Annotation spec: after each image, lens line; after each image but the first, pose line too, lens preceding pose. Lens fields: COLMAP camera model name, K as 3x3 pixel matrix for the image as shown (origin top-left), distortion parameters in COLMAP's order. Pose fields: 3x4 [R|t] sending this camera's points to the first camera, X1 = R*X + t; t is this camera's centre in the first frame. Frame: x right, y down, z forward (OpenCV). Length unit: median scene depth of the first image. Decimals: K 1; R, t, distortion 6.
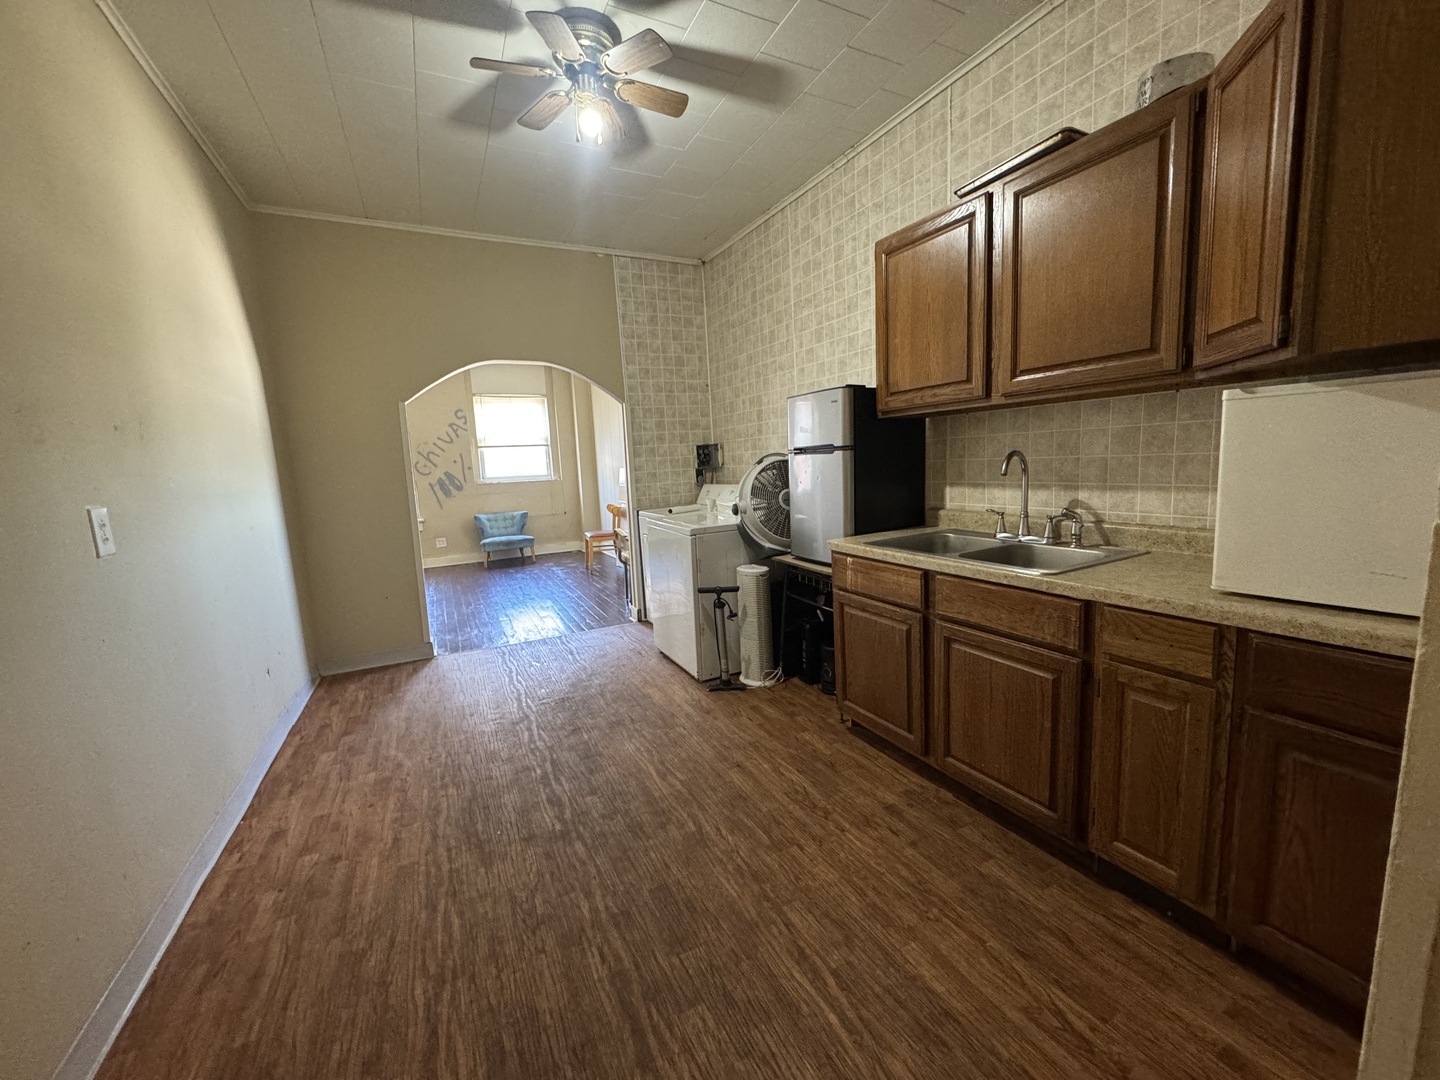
lens RADIAL K [[576.8, 0, 723.1], [0, 576.8, 542.1], [0, 0, 1]] dist [-0.002940, 0.000017]
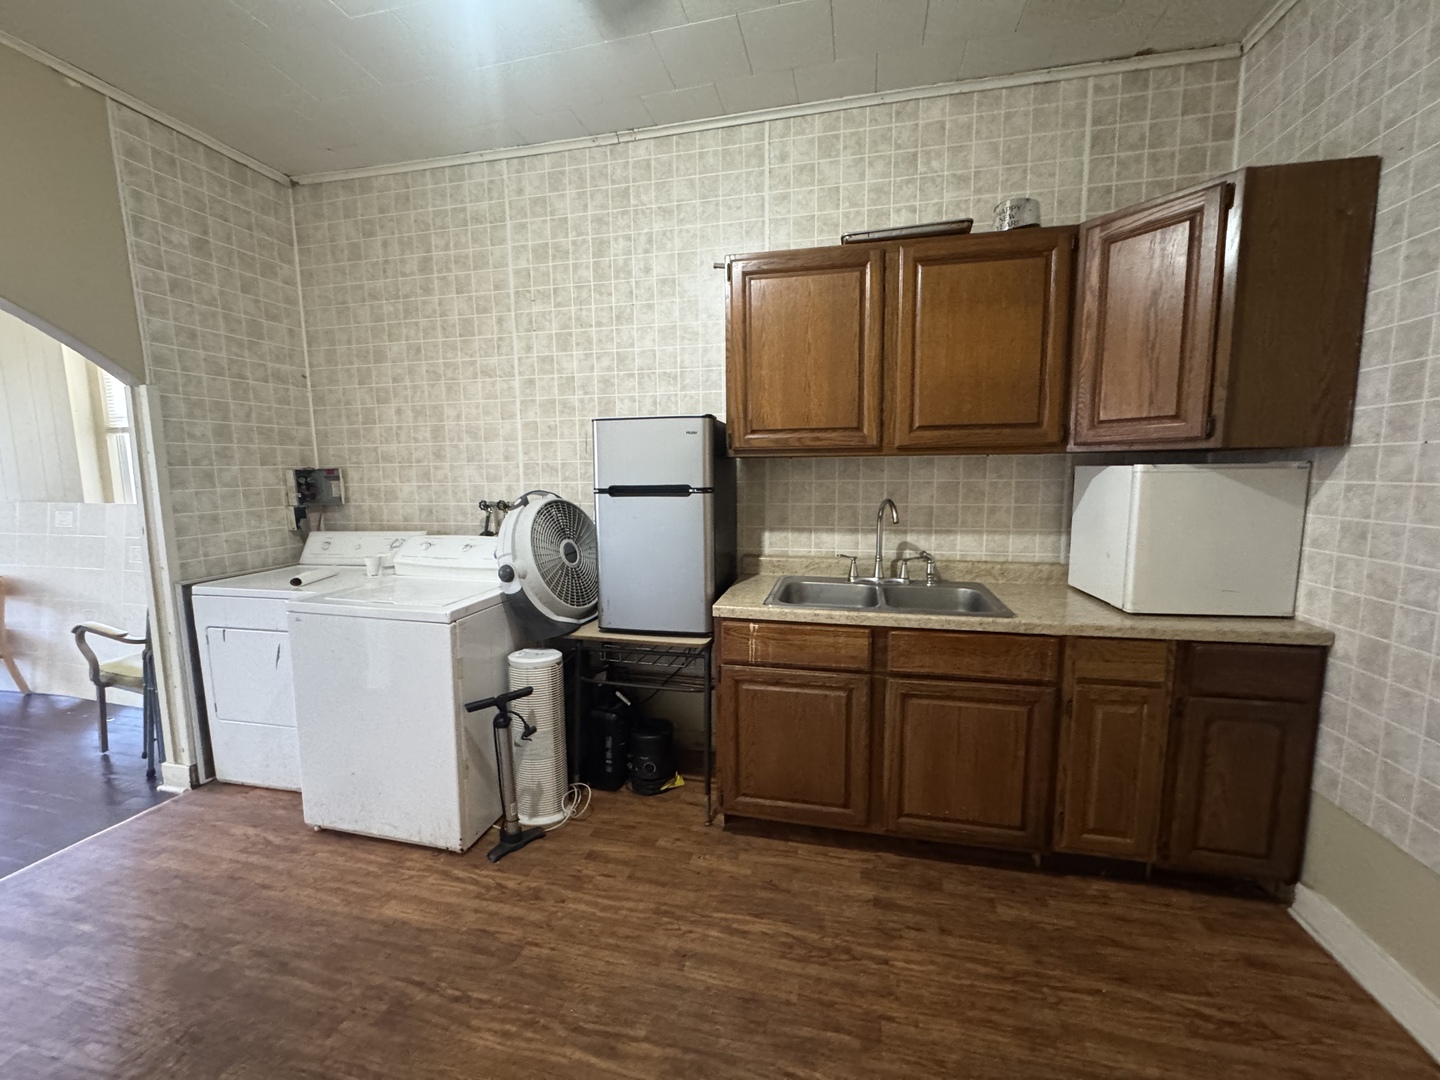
lens RADIAL K [[576.8, 0, 717.5], [0, 576.8, 540.2], [0, 0, 1]] dist [-0.002940, 0.000017]
pose [[0.643565, -0.048883, 0.763829, -0.346242], [0.087193, 0.996144, -0.009714, -0.069834], [-0.760409, 0.072852, 0.645346, 0.390024]]
